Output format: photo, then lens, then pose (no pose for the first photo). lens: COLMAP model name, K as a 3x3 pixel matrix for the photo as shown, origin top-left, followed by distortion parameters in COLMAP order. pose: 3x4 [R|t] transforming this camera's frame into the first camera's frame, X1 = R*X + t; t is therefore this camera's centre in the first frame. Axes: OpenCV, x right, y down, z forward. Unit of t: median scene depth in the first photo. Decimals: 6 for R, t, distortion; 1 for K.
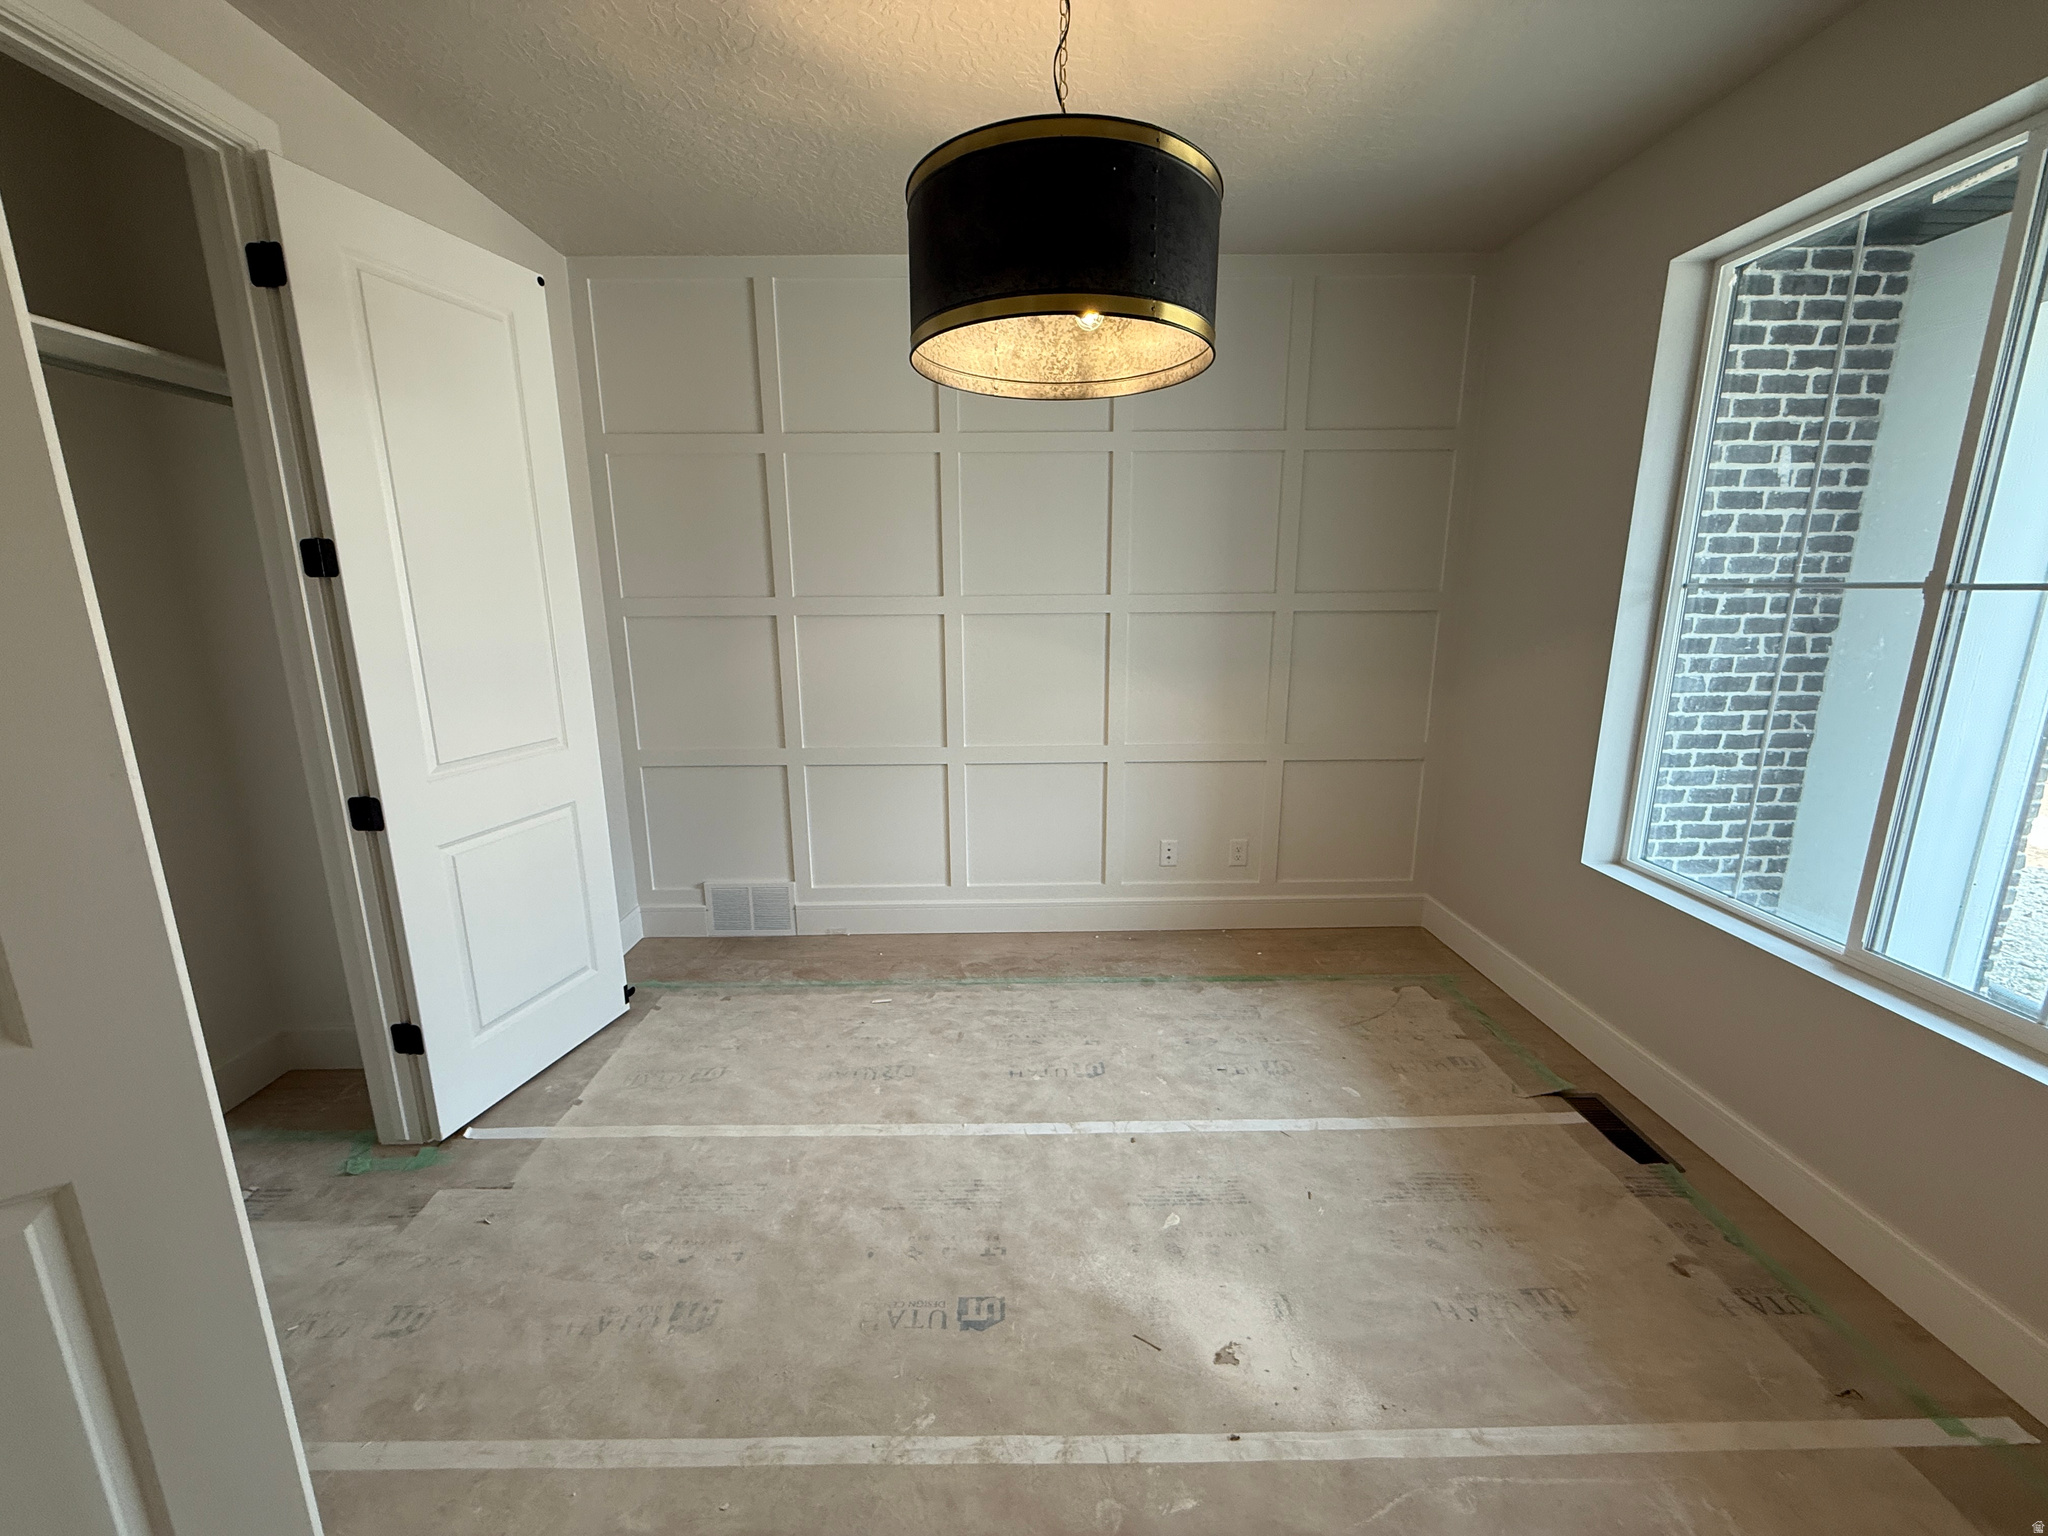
lens RADIAL K [[819.3, 0, 1019.4], [0, 819.3, 763.2], [0, 0, 1]] dist [-0.002067, 0.000777]
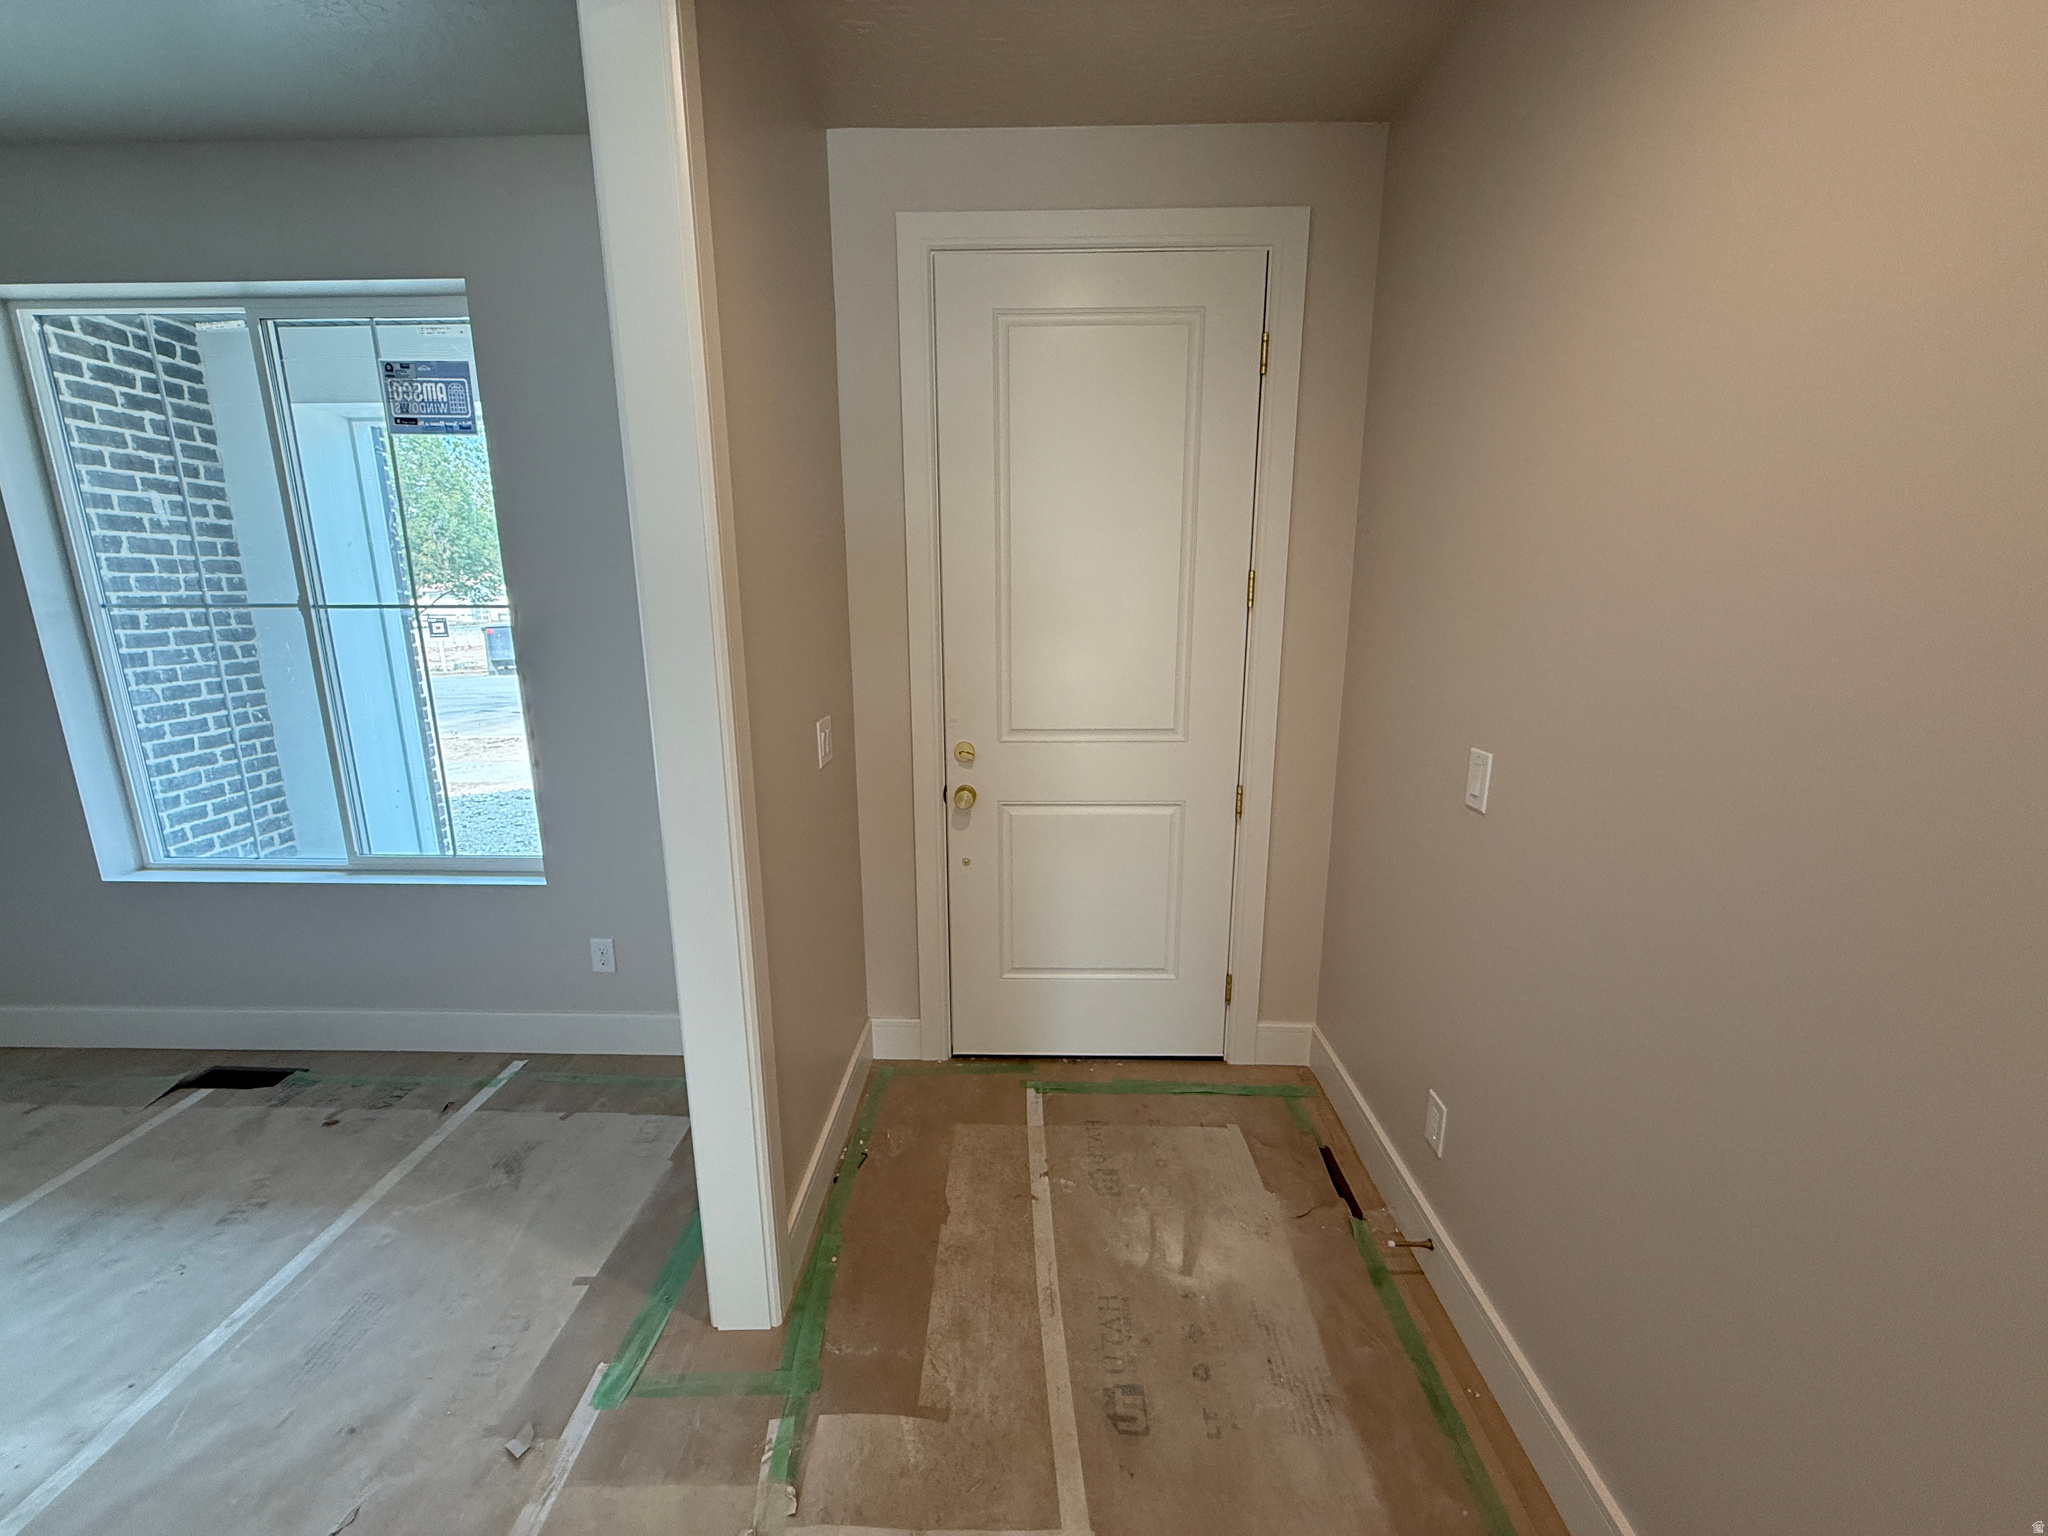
lens RADIAL K [[819.3, 0, 1020.3], [0, 819.3, 770.9], [0, 0, 1]] dist [-0.002067, 0.000777]
pose [[0.049704, -0.211562, 0.976100, -0.182809], [0.212637, 0.957144, 0.196626, 0.030127], [-0.975866, 0.197781, 0.092560, -0.191440]]
